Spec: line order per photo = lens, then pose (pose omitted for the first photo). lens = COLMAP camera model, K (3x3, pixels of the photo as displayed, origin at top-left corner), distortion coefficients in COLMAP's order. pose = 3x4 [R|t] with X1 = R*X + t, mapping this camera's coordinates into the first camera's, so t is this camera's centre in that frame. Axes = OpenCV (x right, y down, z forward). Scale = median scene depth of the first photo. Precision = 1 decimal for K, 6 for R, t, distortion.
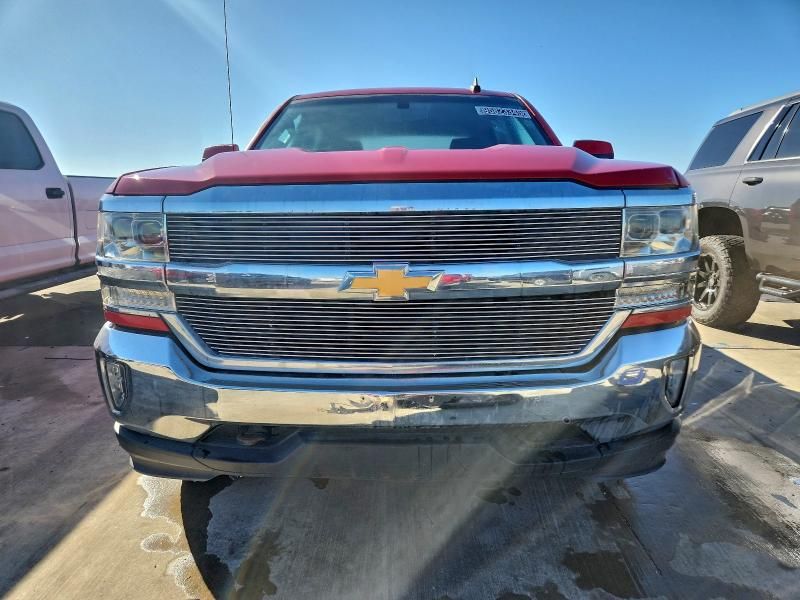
lens RADIAL K [[583.3, 0, 400.3], [0, 583.3, 302.2], [0, 0, 1]] dist [-0.002322, -0.006698]
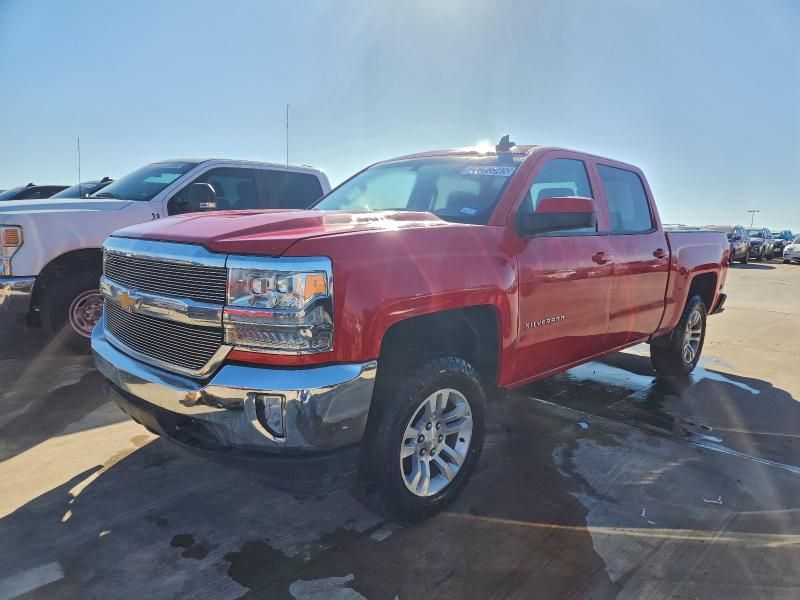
lens RADIAL K [[583.3, 0, 400.2], [0, 583.3, 298.0], [0, 0, 1]] dist [-0.002322, -0.006698]
pose [[0.713993, 0.116951, -0.690317, 1.545898], [-0.154634, 0.987944, 0.007436, -0.159690], [0.682864, 0.101438, 0.723469, 0.300289]]
